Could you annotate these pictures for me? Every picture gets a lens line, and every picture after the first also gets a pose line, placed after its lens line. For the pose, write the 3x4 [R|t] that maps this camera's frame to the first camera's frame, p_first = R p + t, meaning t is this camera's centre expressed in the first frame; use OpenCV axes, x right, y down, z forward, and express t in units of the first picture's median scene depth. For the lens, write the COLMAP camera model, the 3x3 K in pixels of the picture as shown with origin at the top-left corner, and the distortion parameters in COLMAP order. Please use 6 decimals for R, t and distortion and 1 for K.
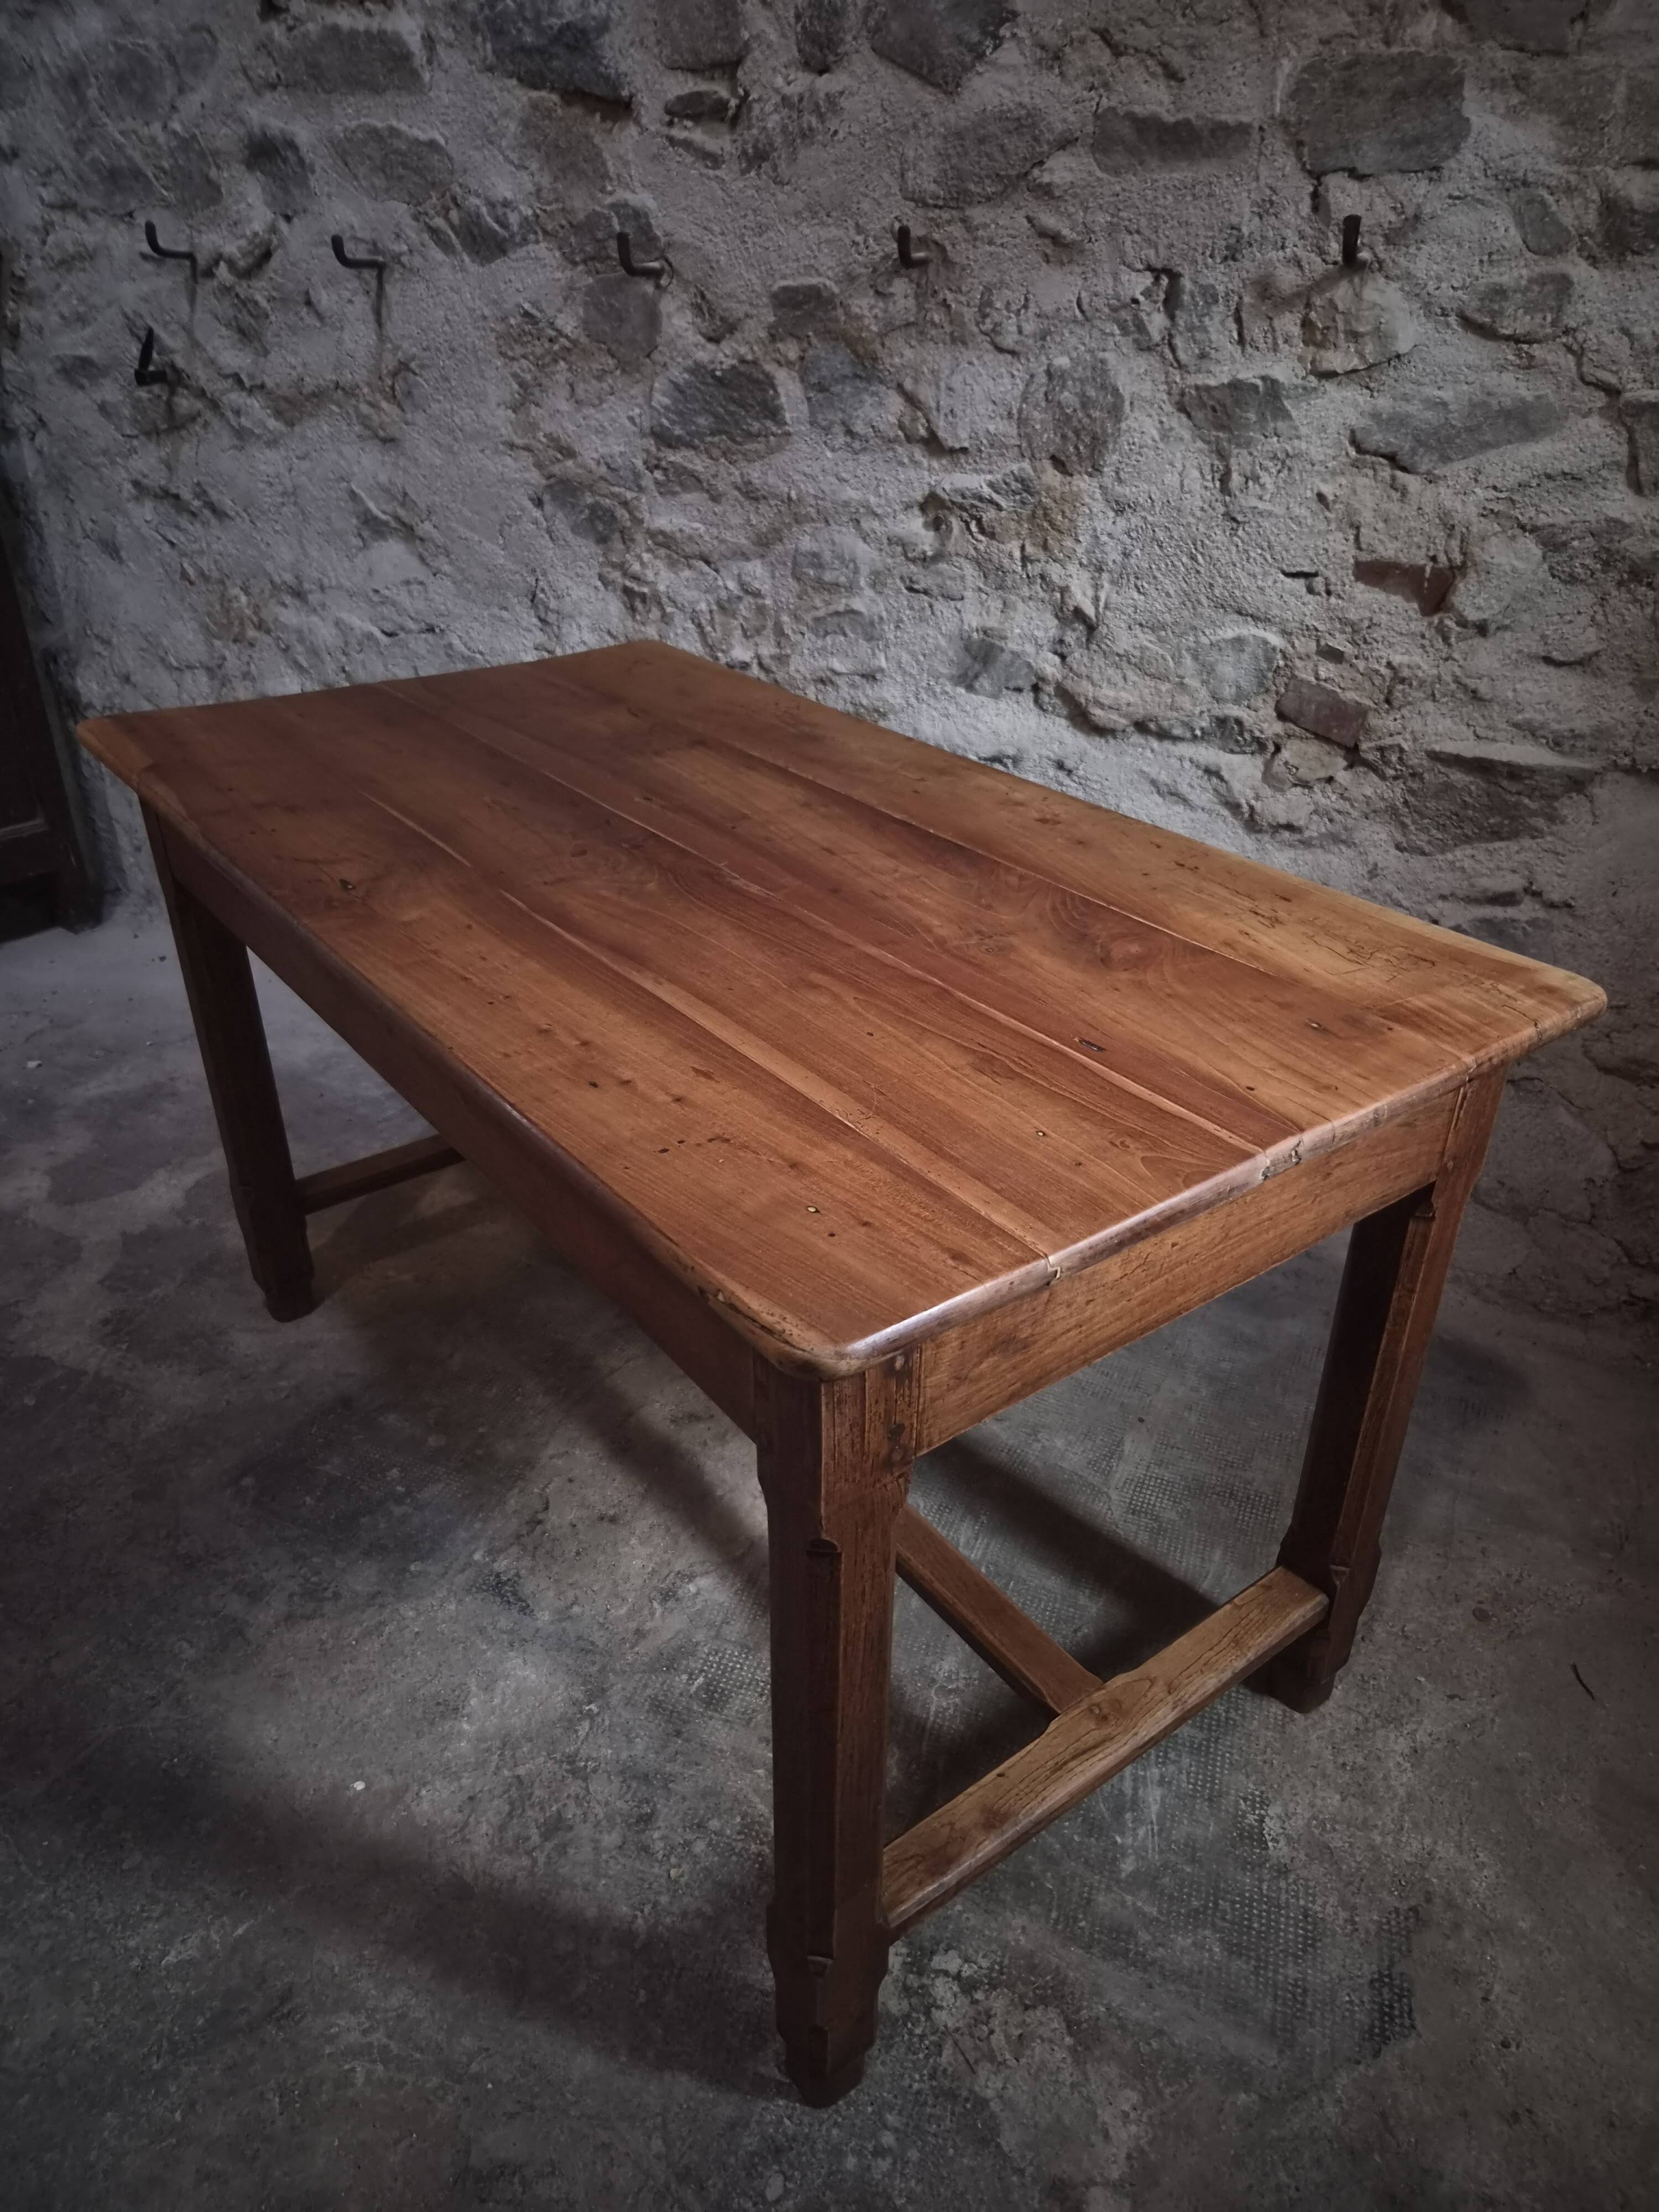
lens RADIAL K [[1485.8, 0, 853.7], [0, 1485.8, 1114.5], [0, 0, 1]] dist [0.059517, -0.045851]
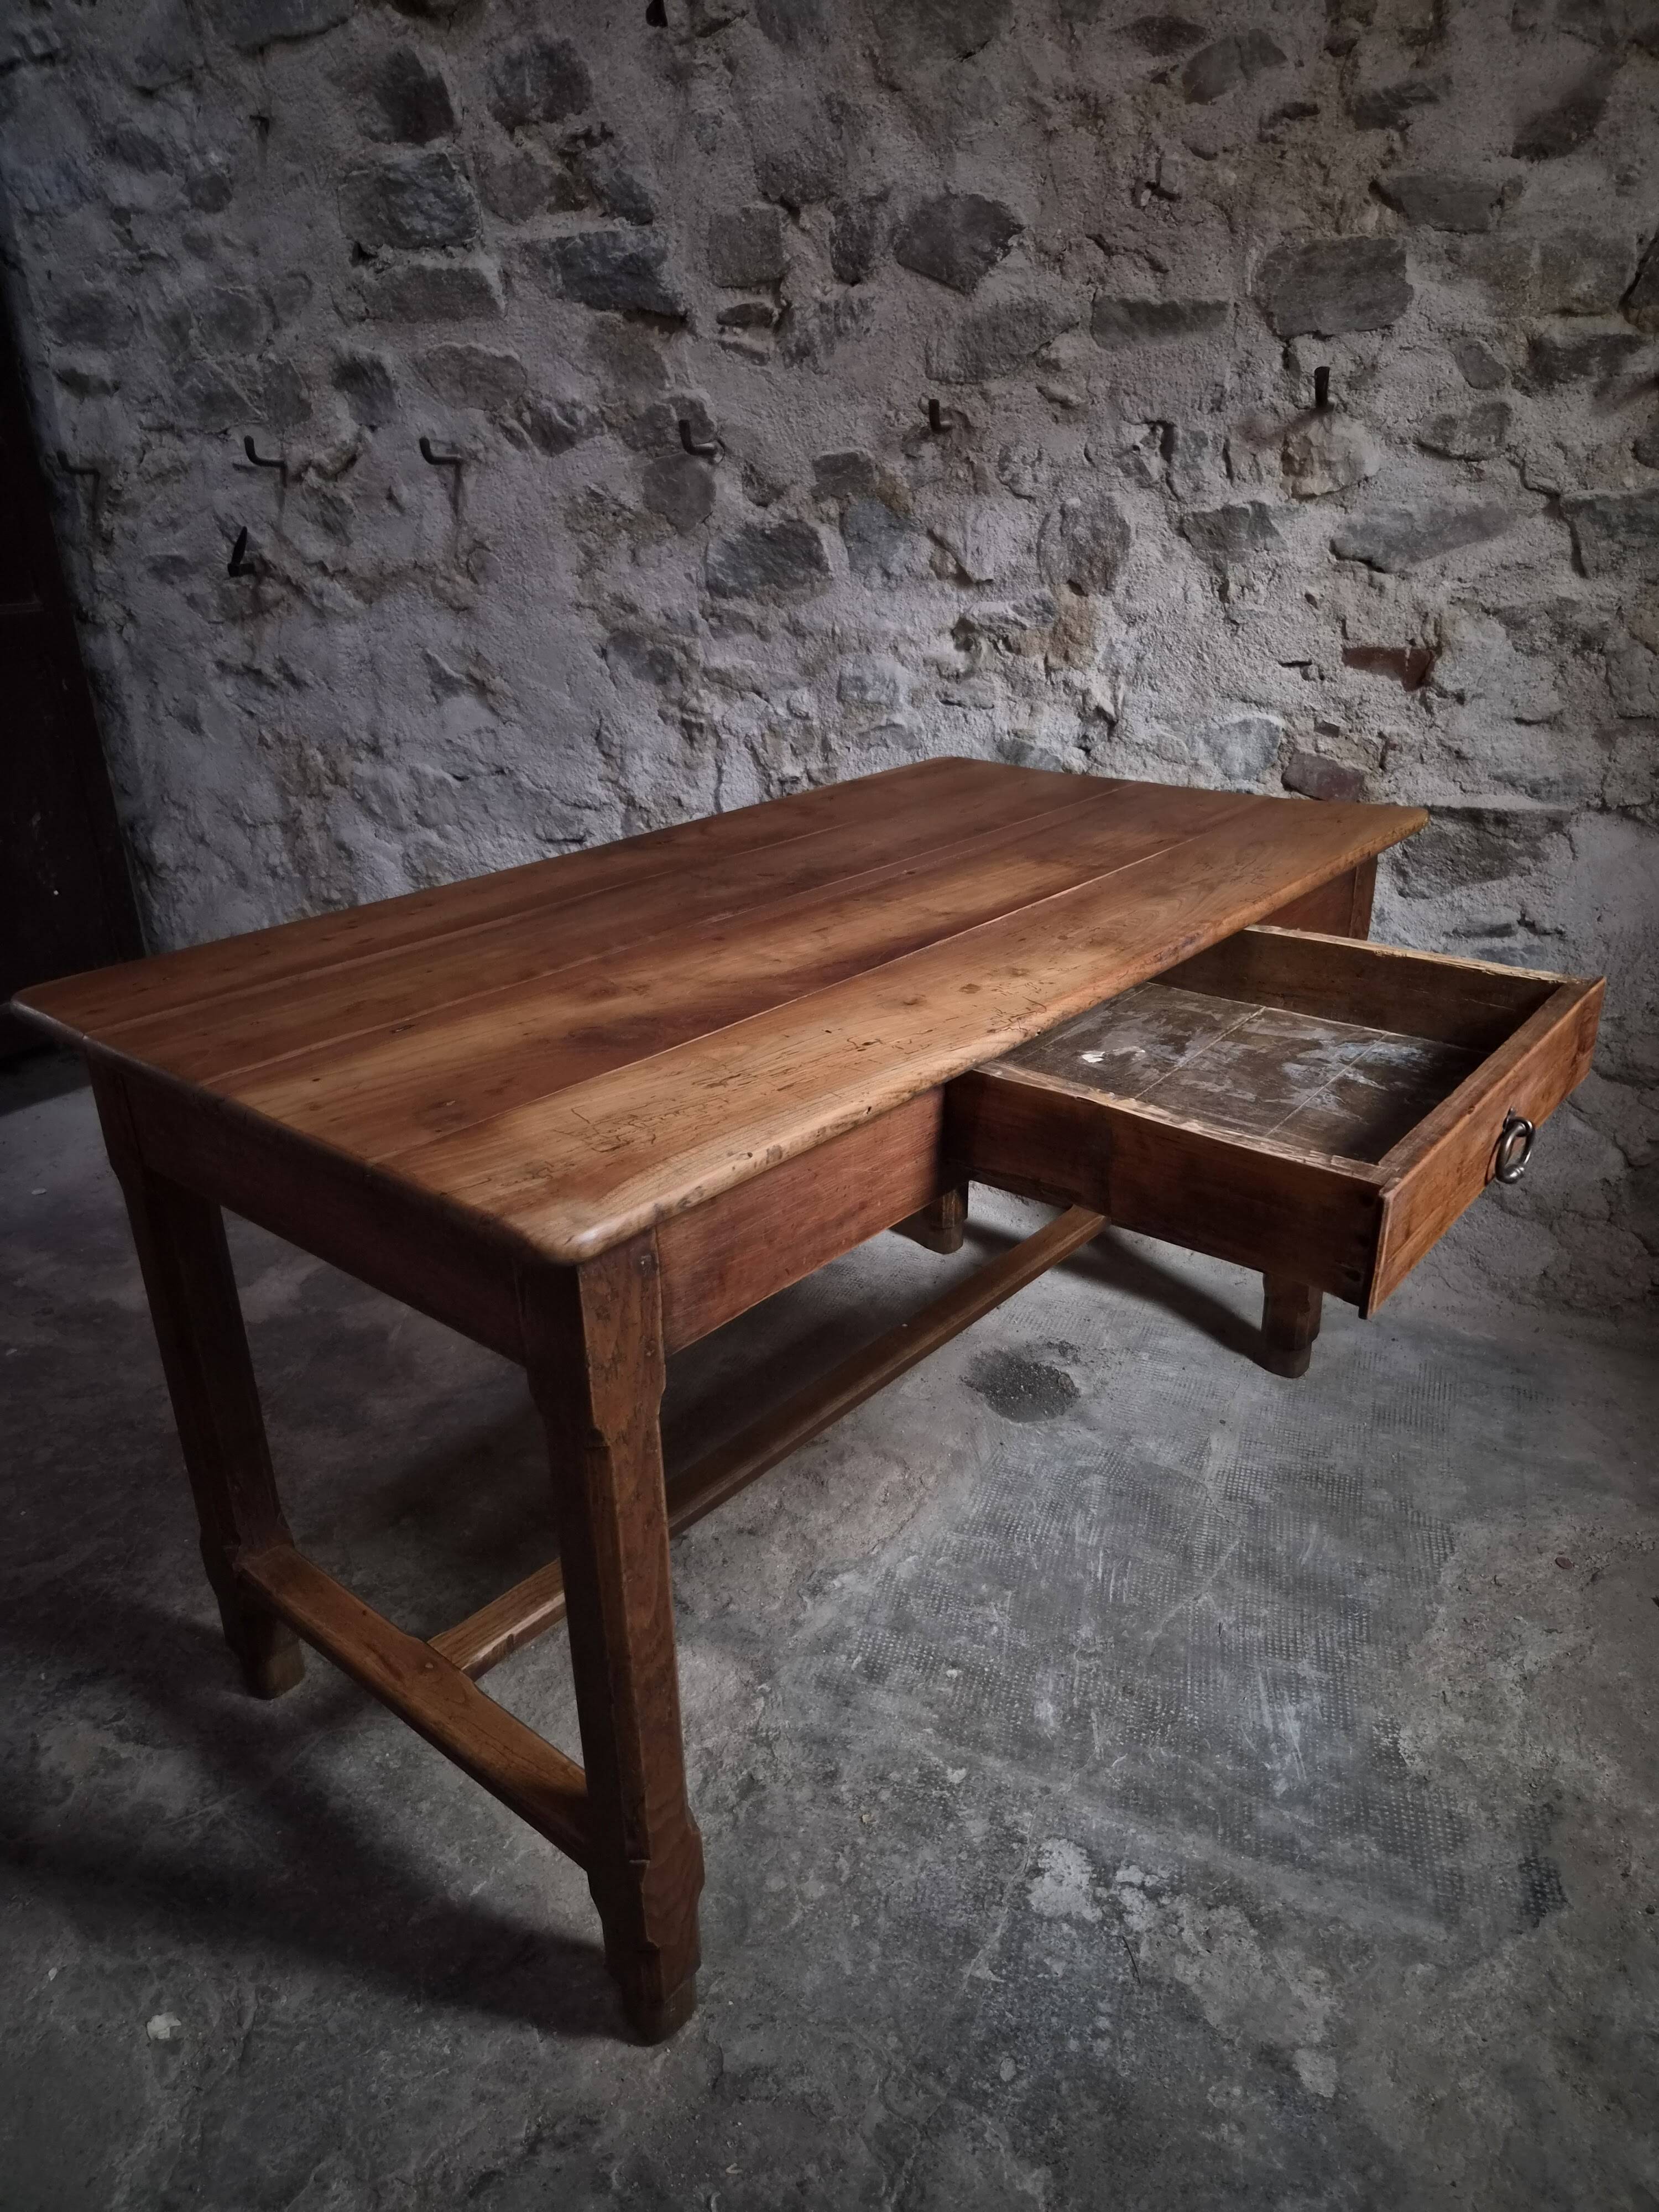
lens RADIAL K [[1482.5, 0, 837.9], [0, 1482.5, 1098.5], [0, 0, 1]] dist [0.062499, -0.046108]
pose [[0.998100, -0.057771, 0.021416, -0.093401], [0.059896, 0.991263, -0.117514, 0.081982], [-0.014440, 0.118573, 0.992840, -0.093921]]
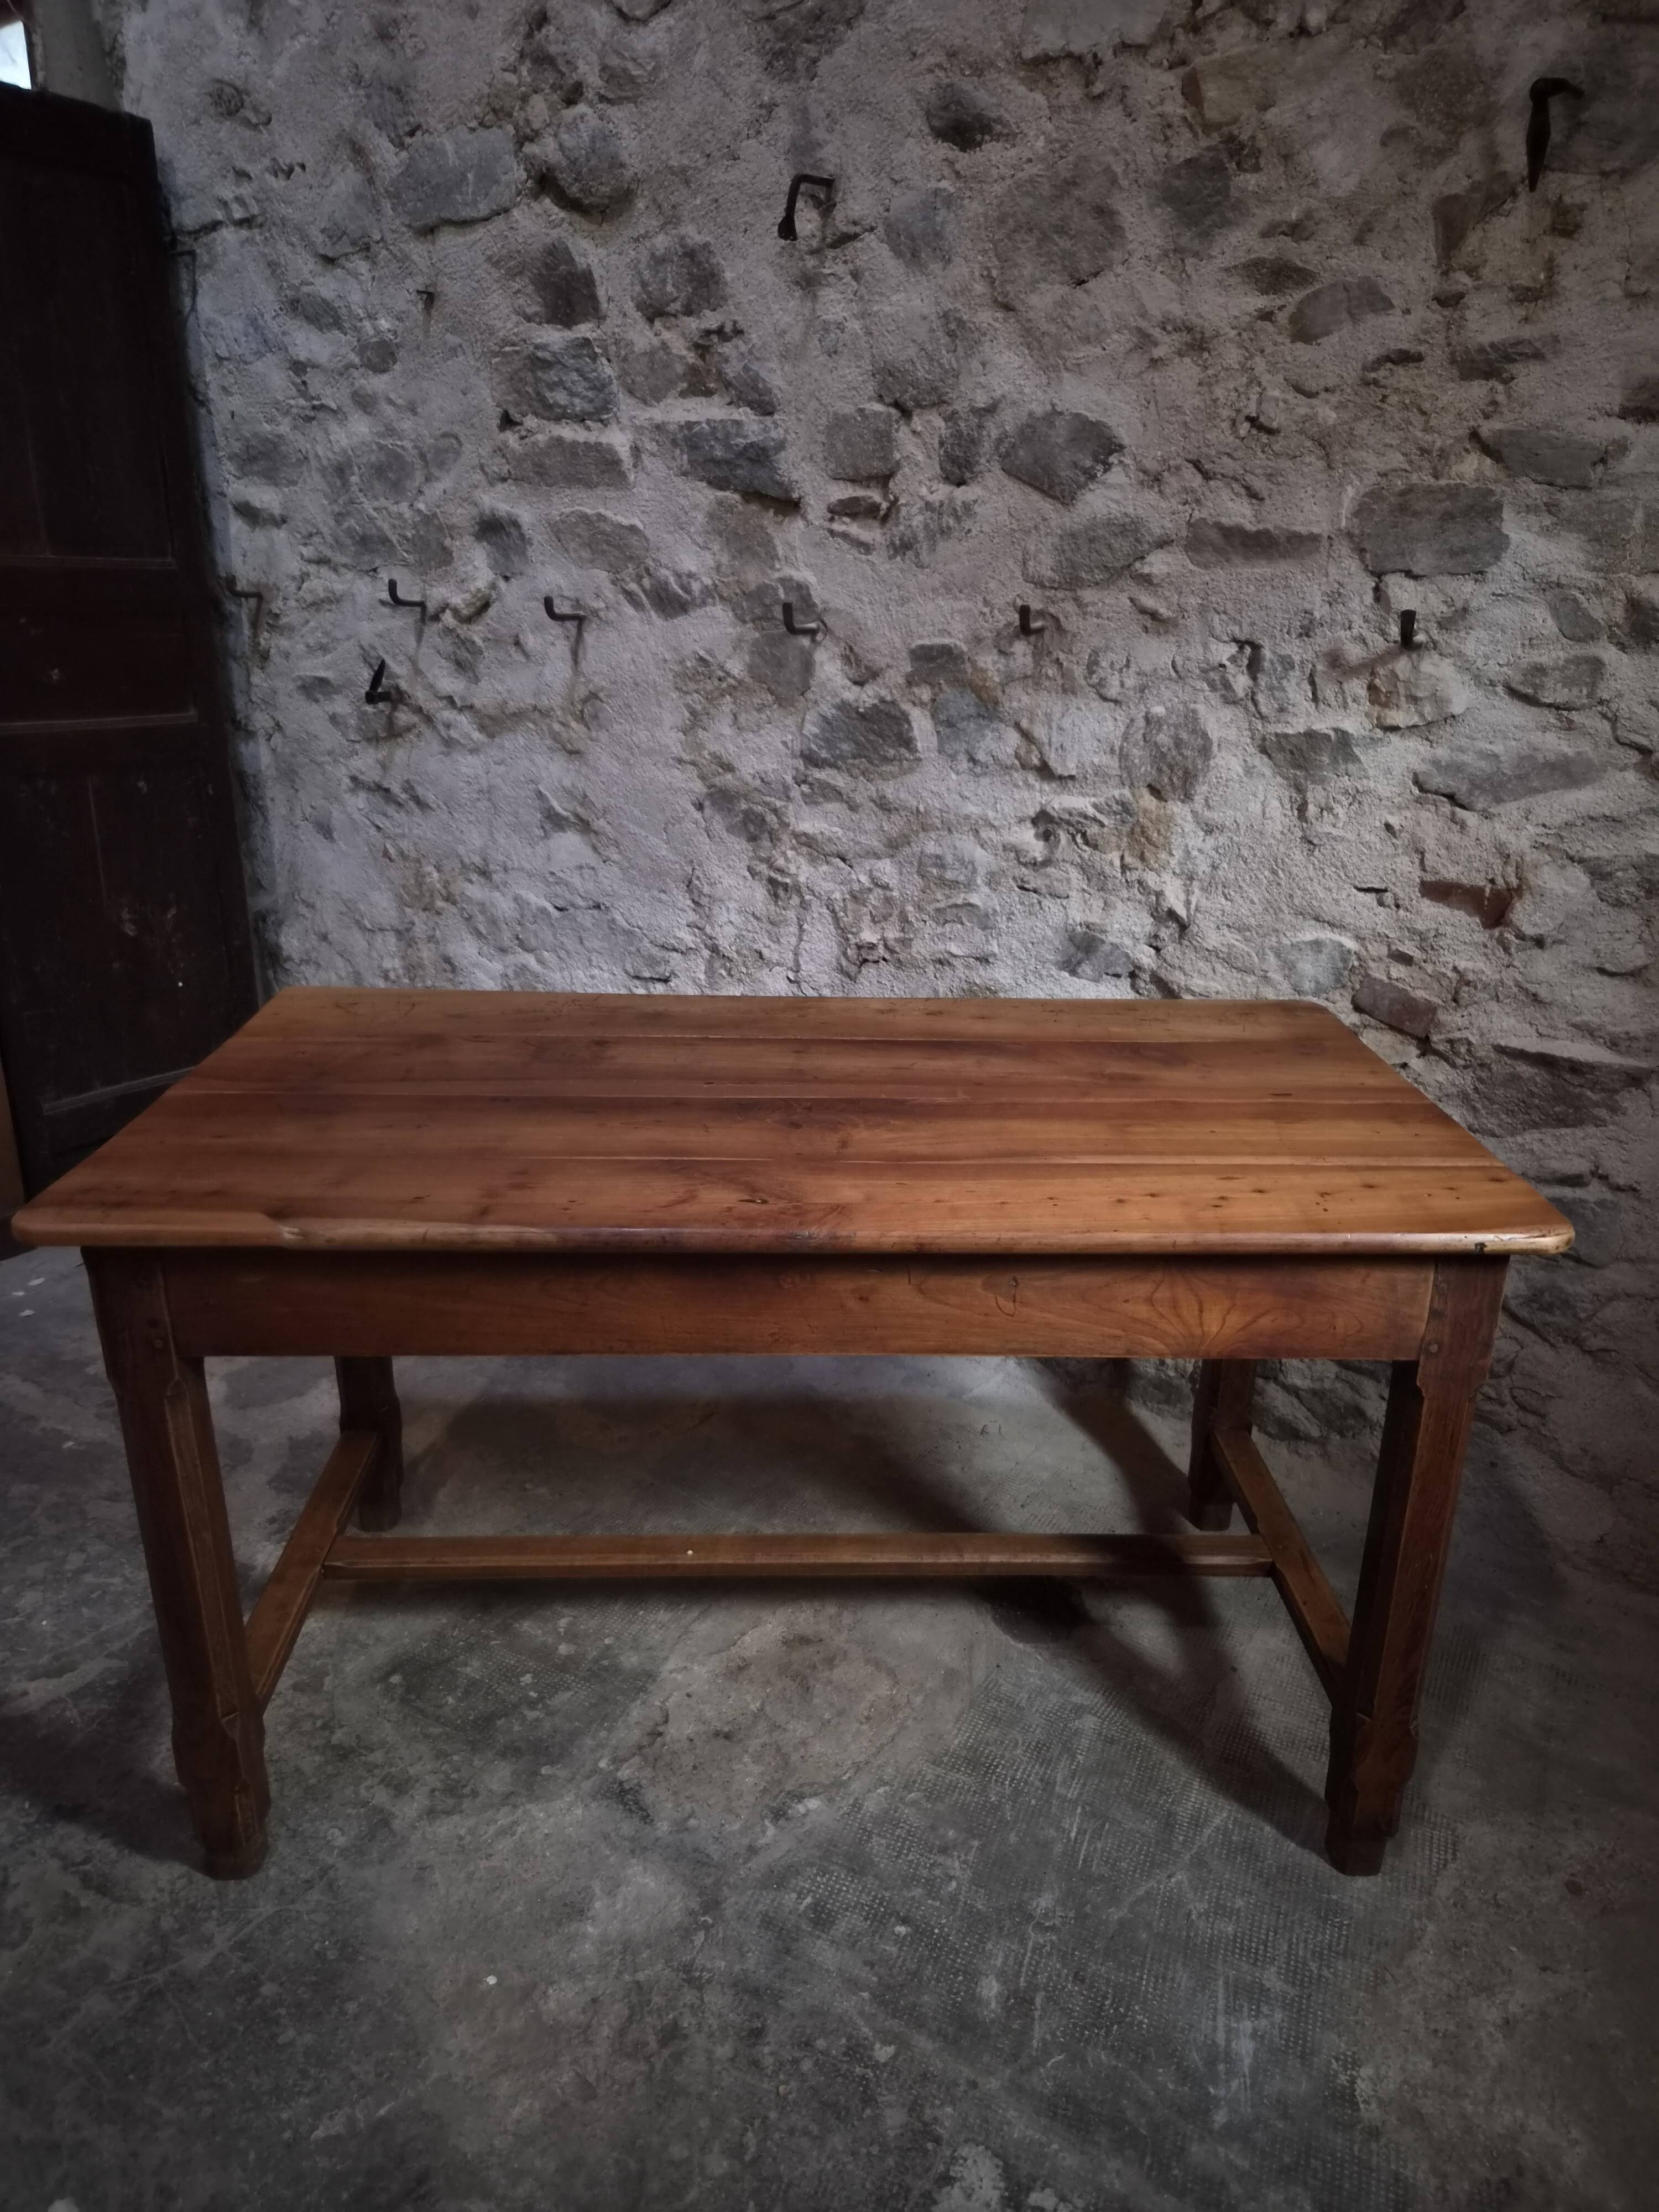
lens RADIAL K [[1481.1, 0, 837.6], [0, 1481.1, 1095.2], [0, 0, 1]] dist [0.073726, -0.059557]
pose [[0.996961, 0.028665, -0.072430, -0.017037], [-0.039970, 0.986338, -0.159812, -0.009978], [0.066860, 0.162221, 0.984487, -0.106694]]
